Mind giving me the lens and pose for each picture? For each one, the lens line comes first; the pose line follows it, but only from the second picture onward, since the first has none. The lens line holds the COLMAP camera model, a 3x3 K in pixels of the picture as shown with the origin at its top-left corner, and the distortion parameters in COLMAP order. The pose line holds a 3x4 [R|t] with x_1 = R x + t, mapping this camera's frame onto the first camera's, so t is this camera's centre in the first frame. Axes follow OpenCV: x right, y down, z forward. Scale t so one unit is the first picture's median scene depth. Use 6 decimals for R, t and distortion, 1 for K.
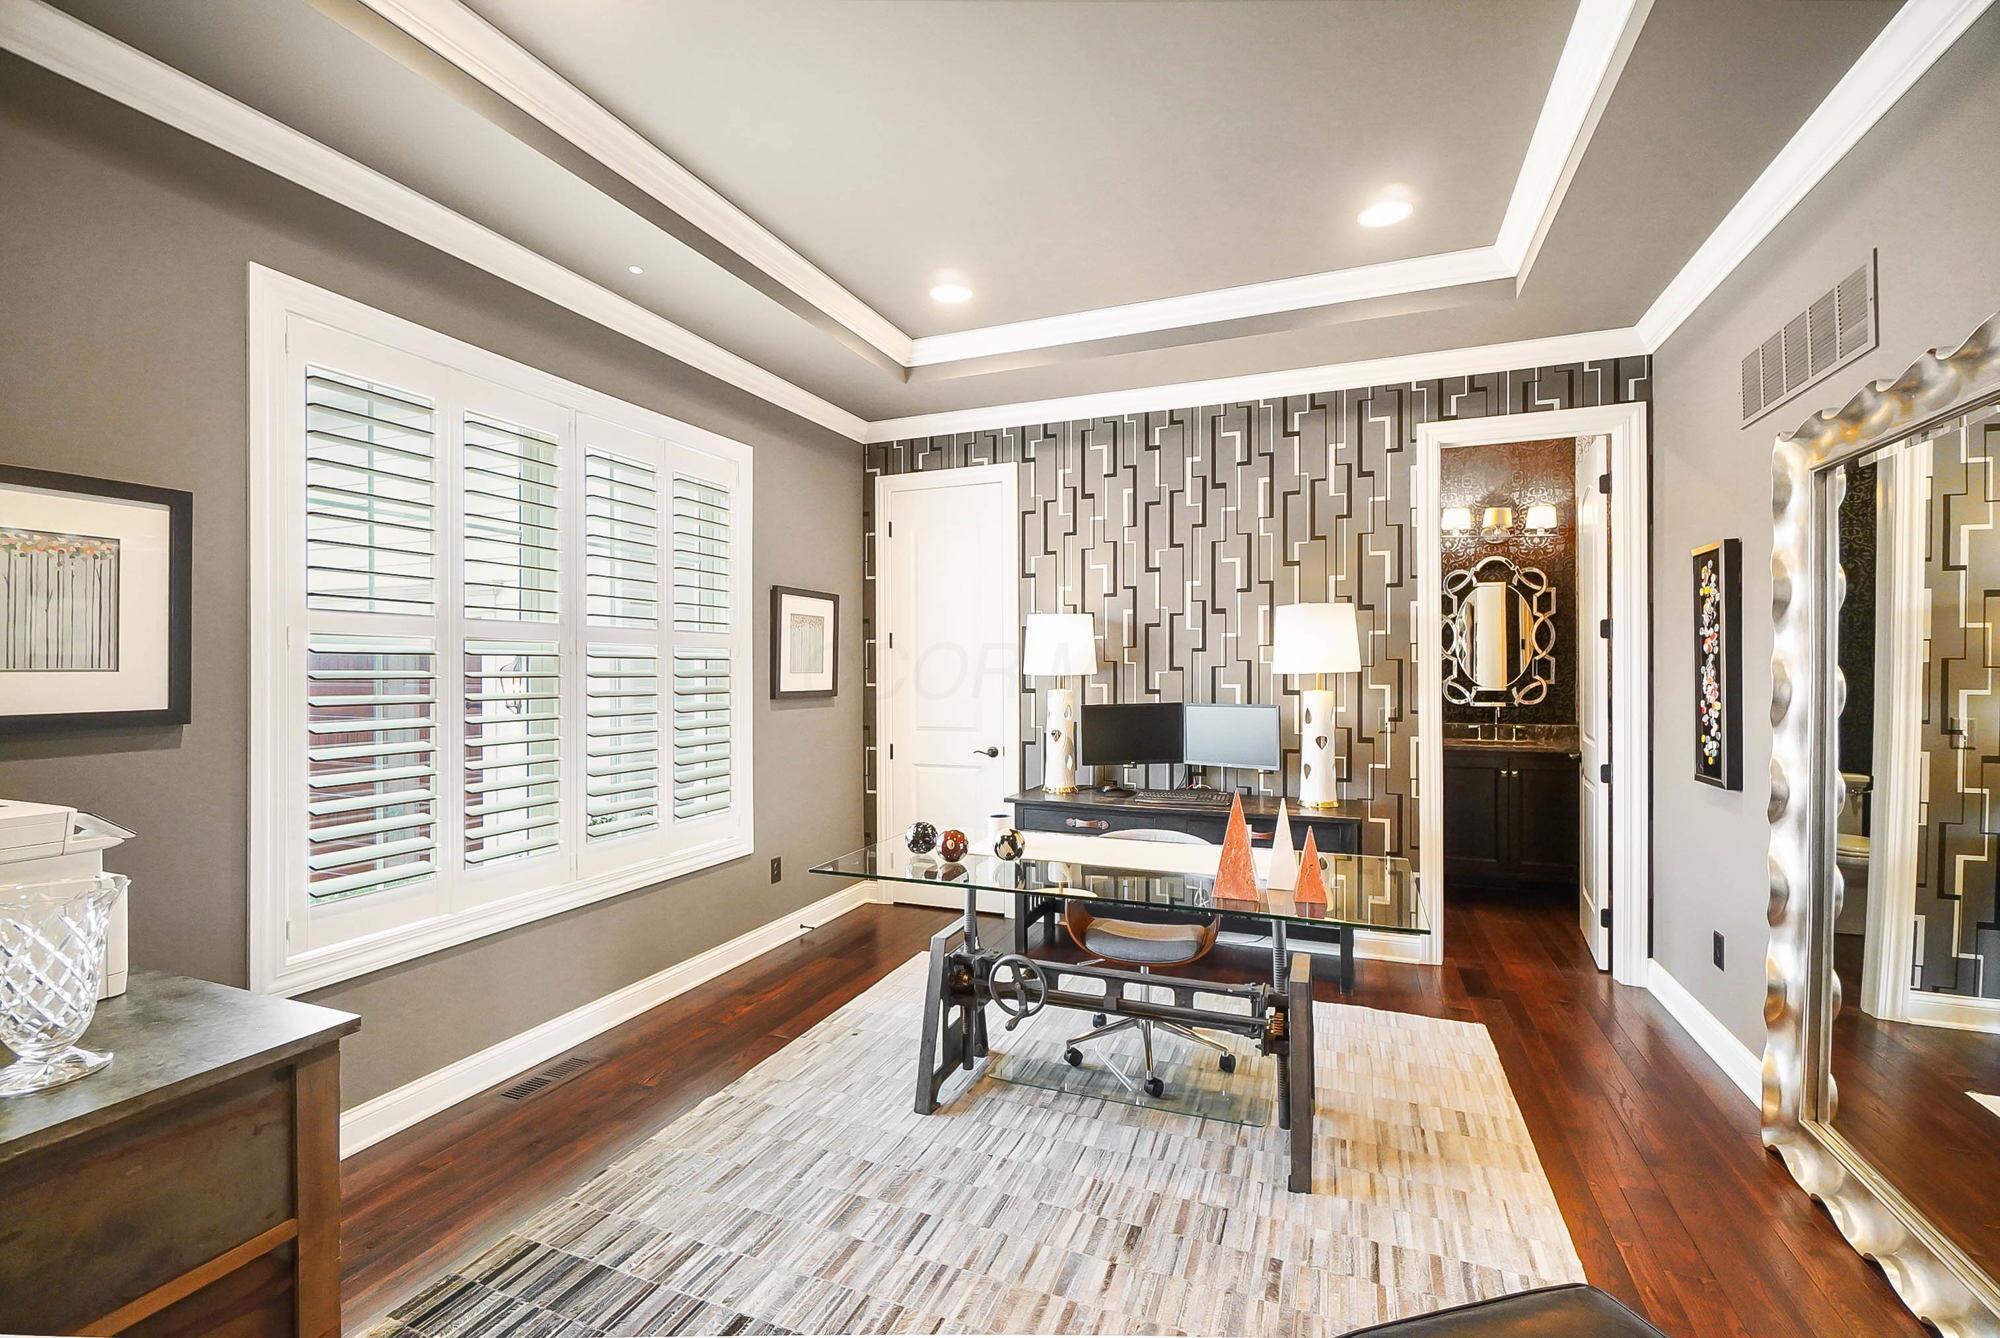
lens RADIAL K [[863.7, 0, 1004.9], [0, 863.7, 665.2], [0, 0, 1]] dist [-0.001247, -0.000069]
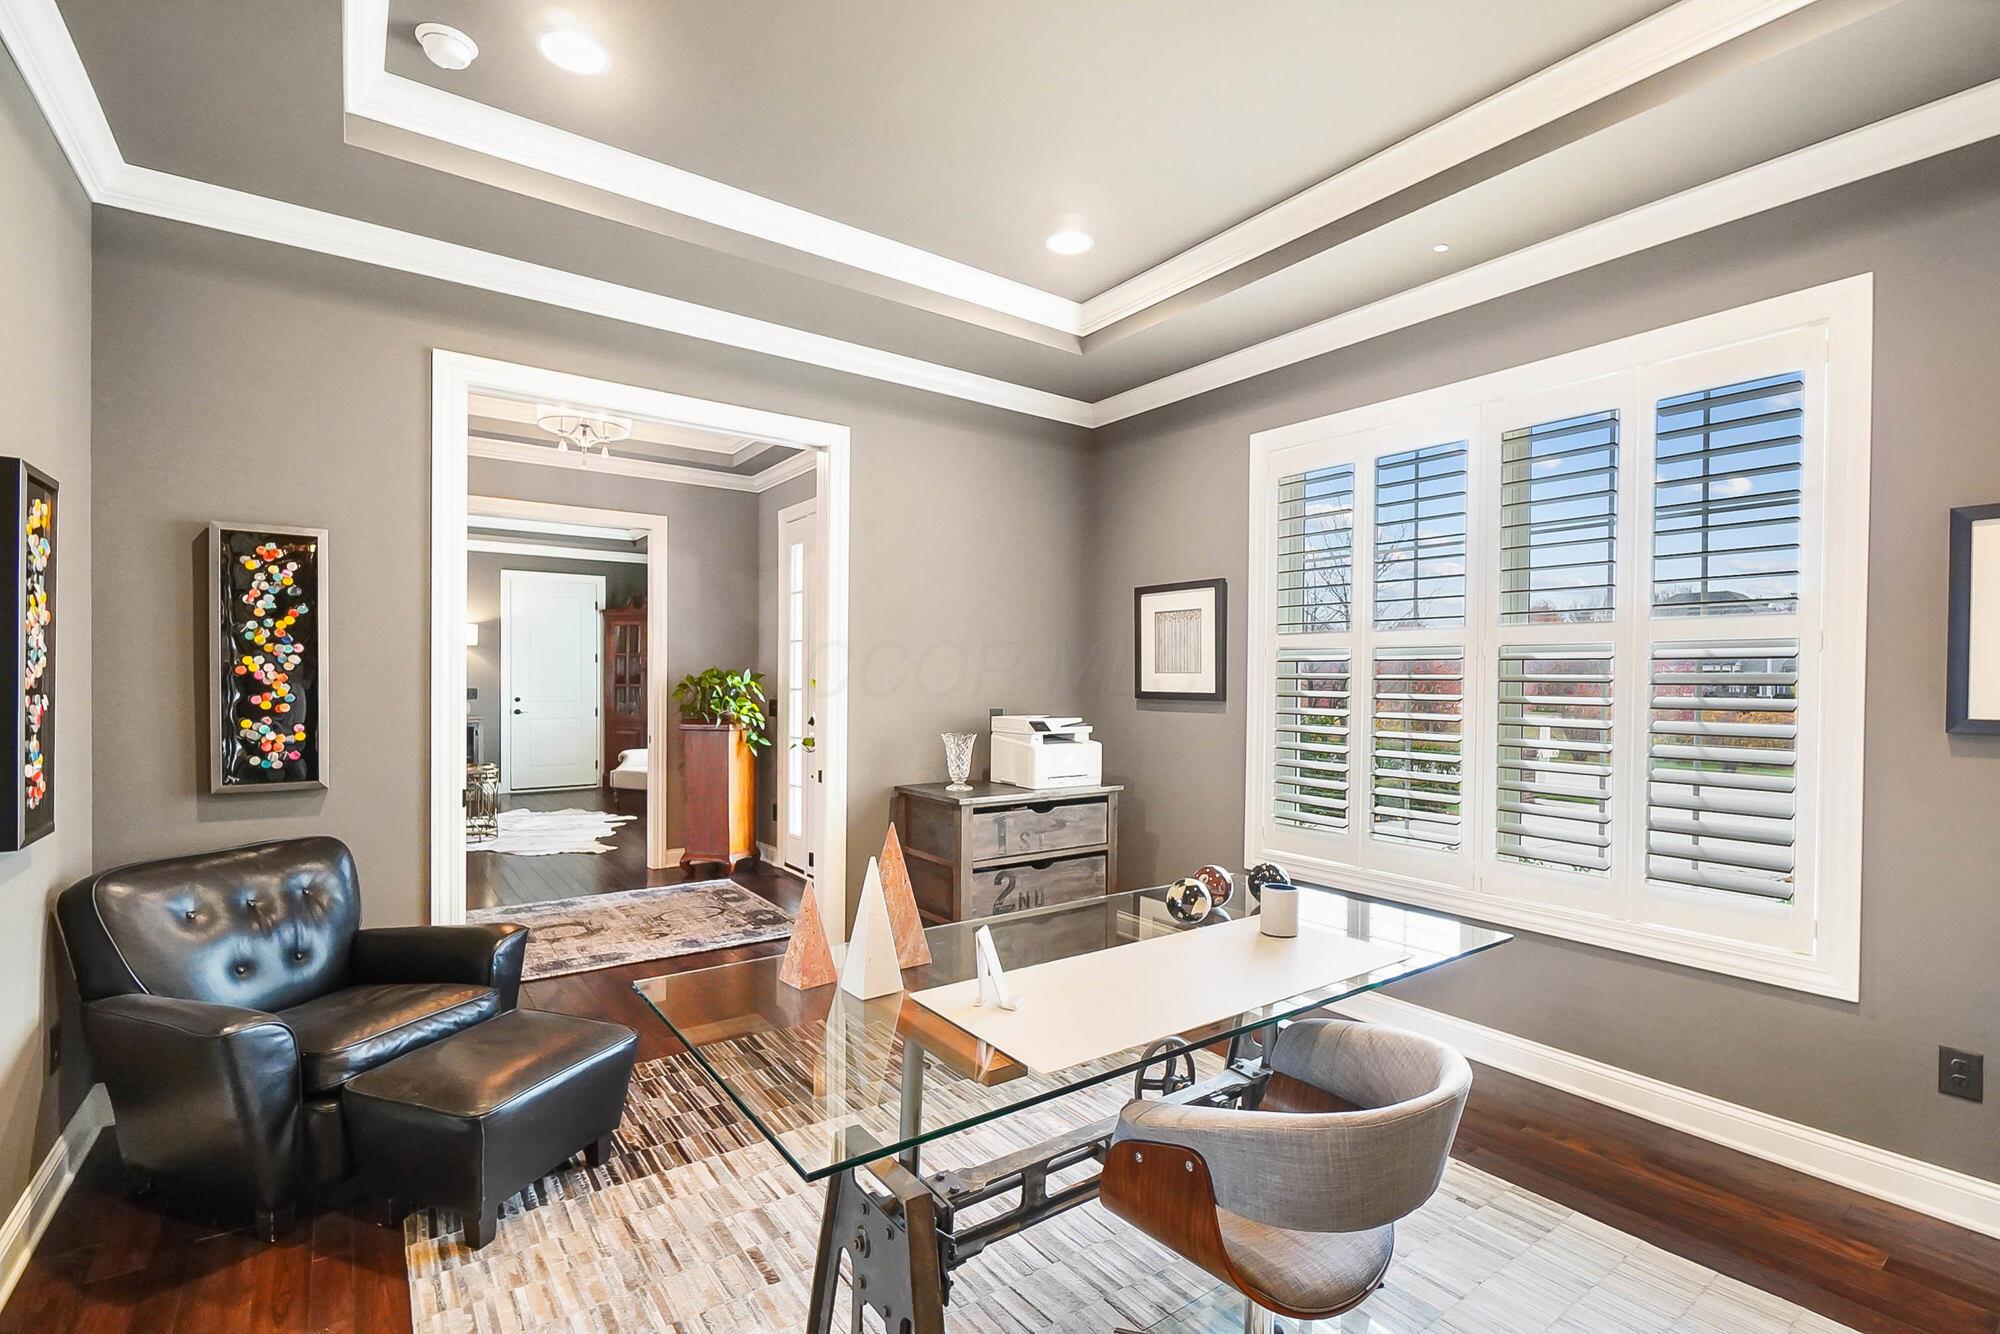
lens RADIAL K [[900.3, 0, 1007.5], [0, 900.3, 690.8], [0, 0, 1]] dist [-0.001669, -0.000719]
pose [[-0.530385, 0.004880, -0.847743, 0.829190], [-0.008318, 0.999905, 0.010960, 0.023547], [0.847716, 0.012865, -0.530294, 1.418697]]
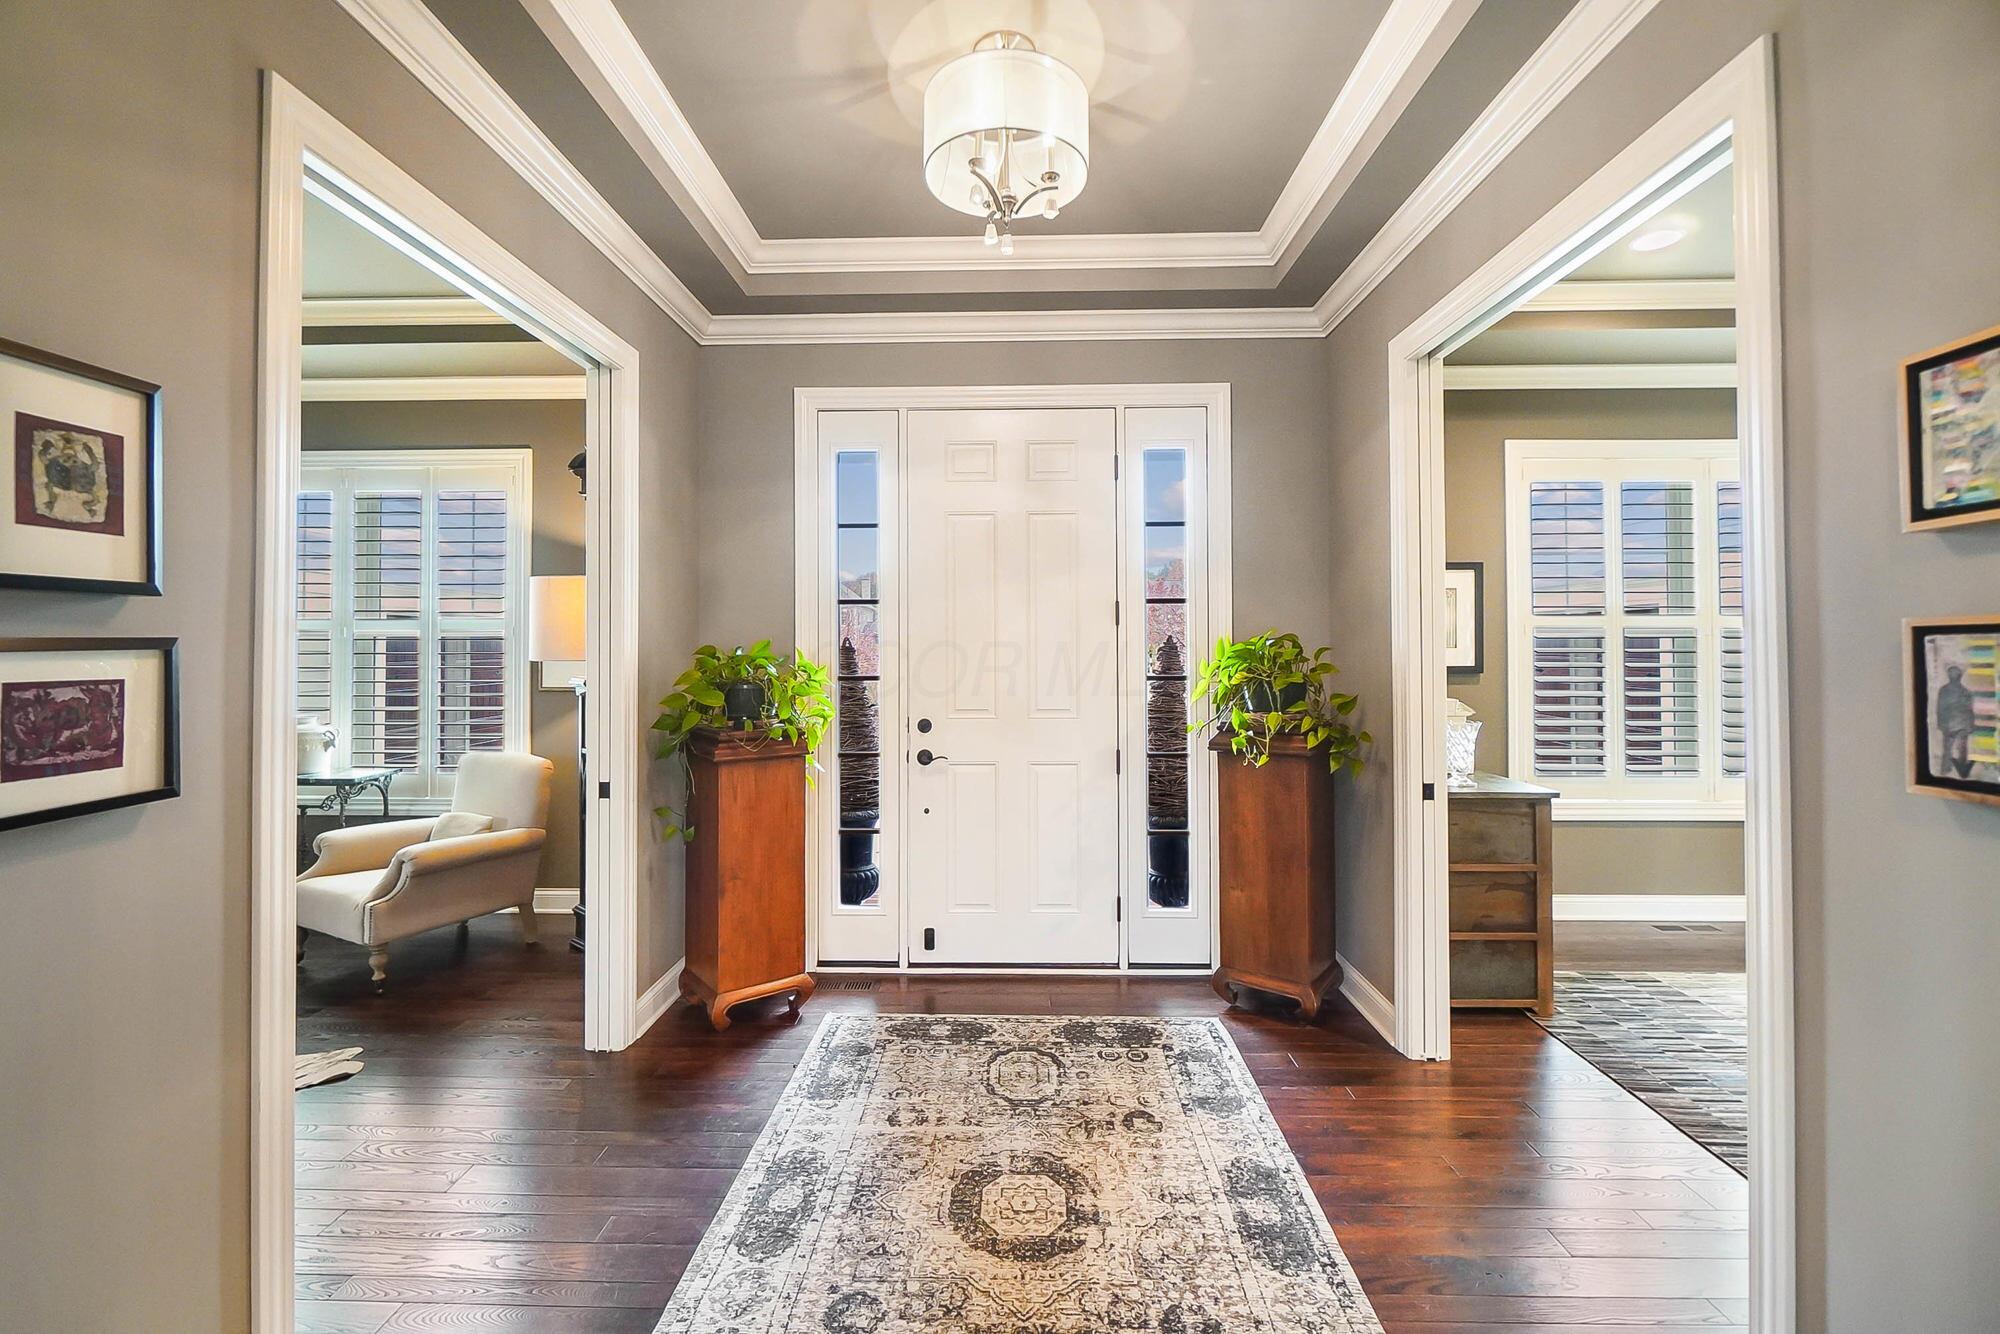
lens RADIAL K [[884.6, 0, 997.0], [0, 884.6, 636.4], [0, 0, 1]] dist [0.001013, -0.000716]
pose [[0.346271, -0.011403, -0.938065, 0.561483], [0.005160, 0.999934, -0.010251, -0.005104], [0.938120, -0.001291, 0.346307, -0.723002]]
